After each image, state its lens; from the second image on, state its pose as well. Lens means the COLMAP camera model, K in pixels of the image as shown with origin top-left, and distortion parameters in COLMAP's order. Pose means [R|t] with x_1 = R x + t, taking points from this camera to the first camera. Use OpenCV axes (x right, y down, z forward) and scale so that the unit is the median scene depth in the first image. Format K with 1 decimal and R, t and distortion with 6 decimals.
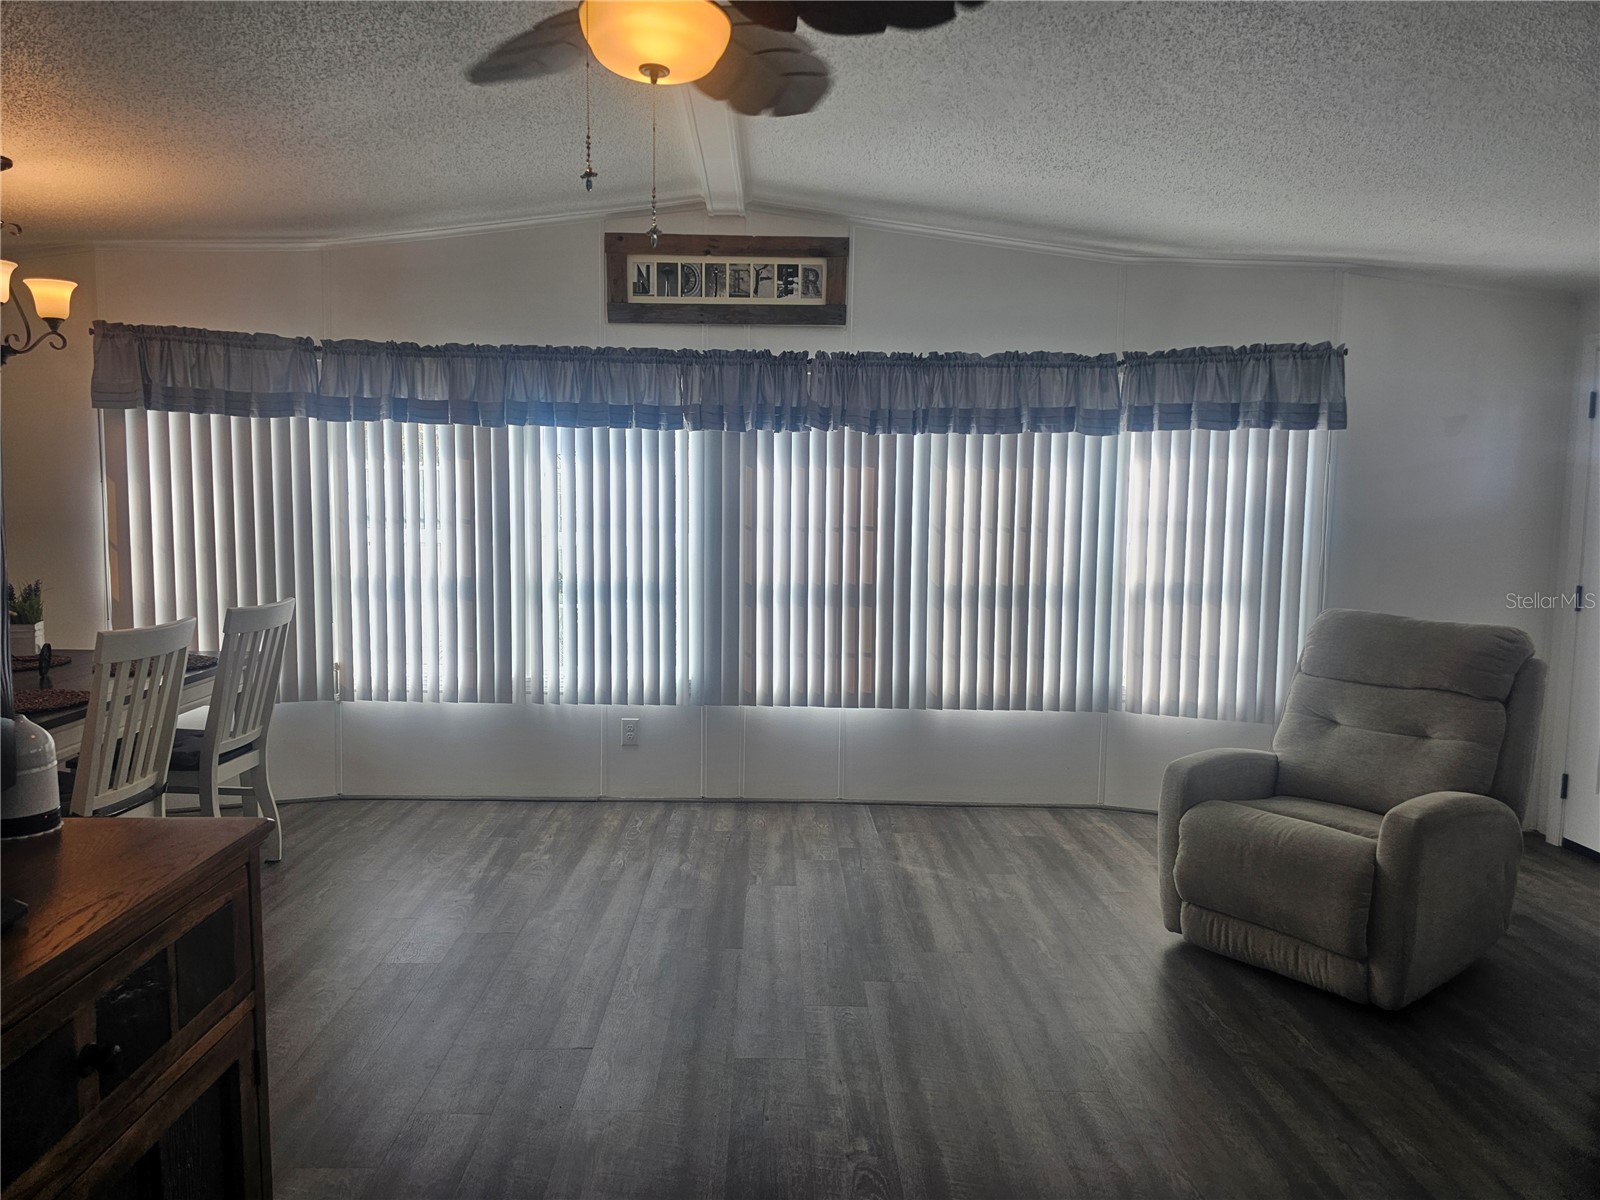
lens RADIAL K [[1074.0, 0, 782.5], [0, 1074.0, 614.7], [0, 0, 1]] dist [0.044331, -0.050819]
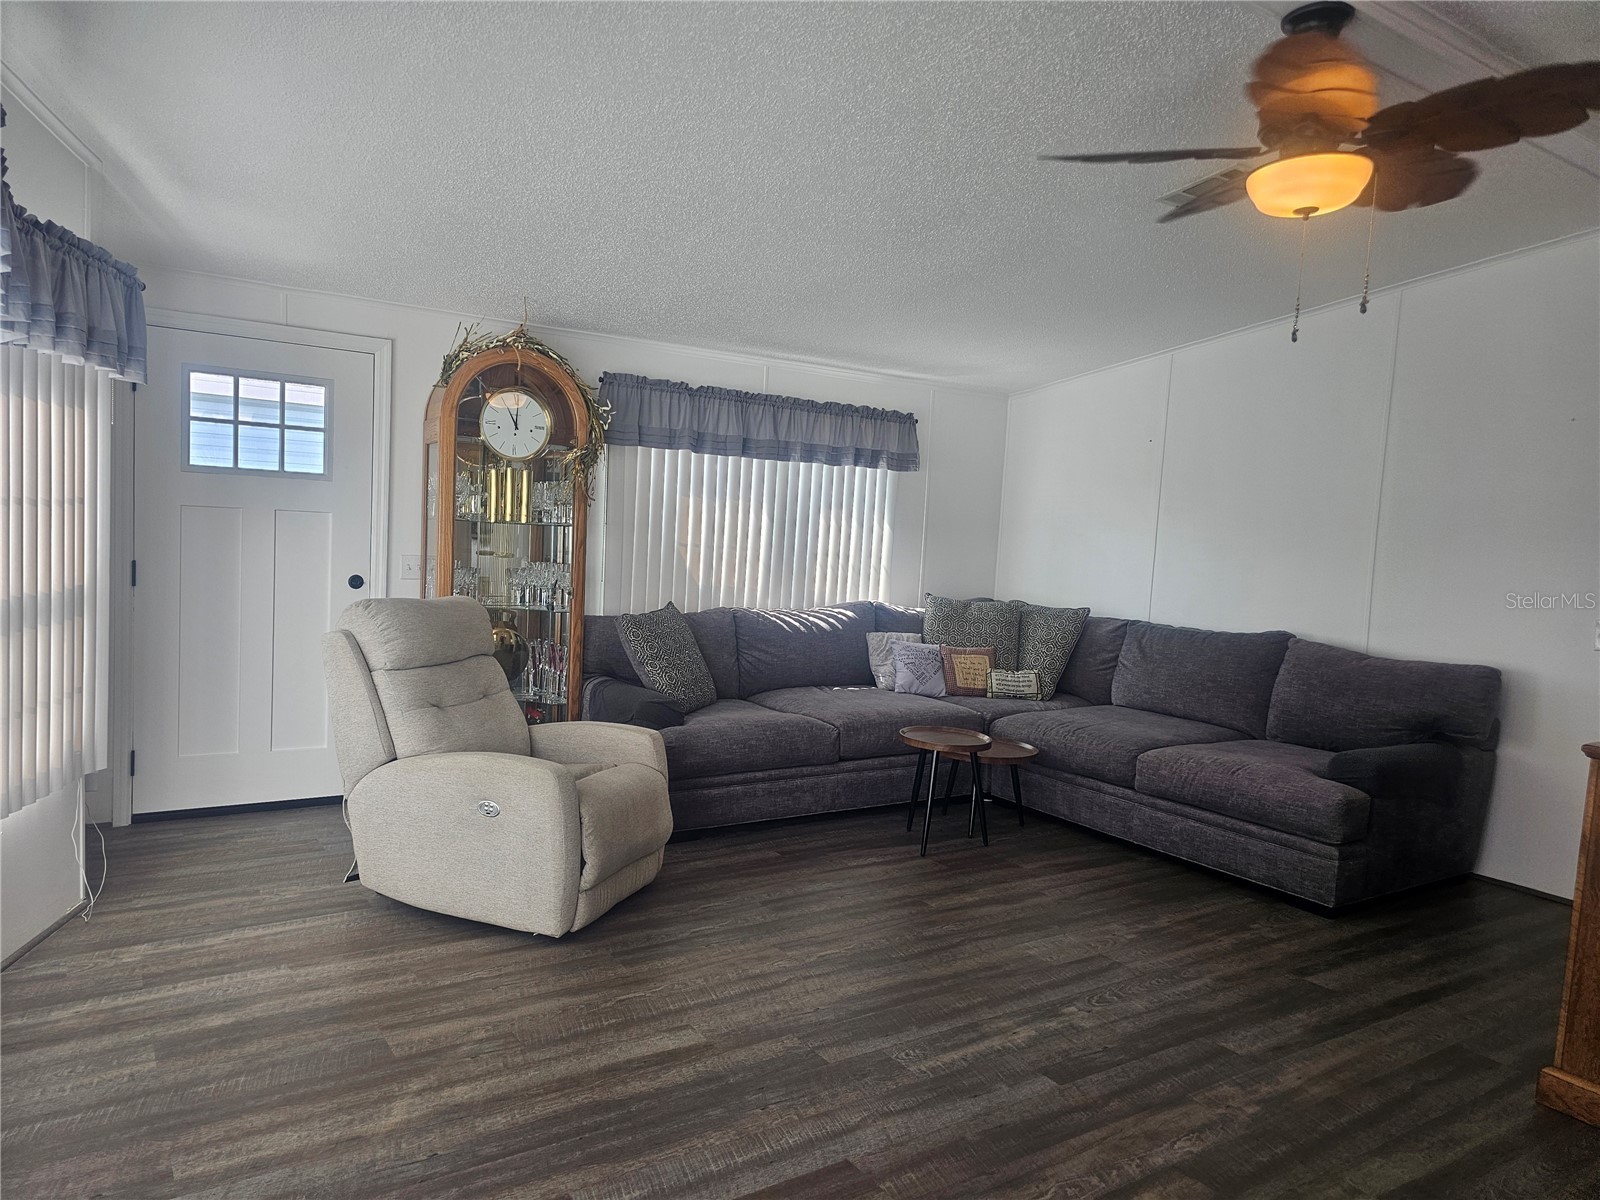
lens RADIAL K [[1074.0, 0, 782.5], [0, 1074.0, 614.7], [0, 0, 1]] dist [0.044331, -0.050819]
pose [[-0.539547, -0.104474, 0.835449, -0.444478], [0.034174, 0.988737, 0.145712, -0.108101], [-0.841262, 0.107169, -0.529900, 1.093175]]
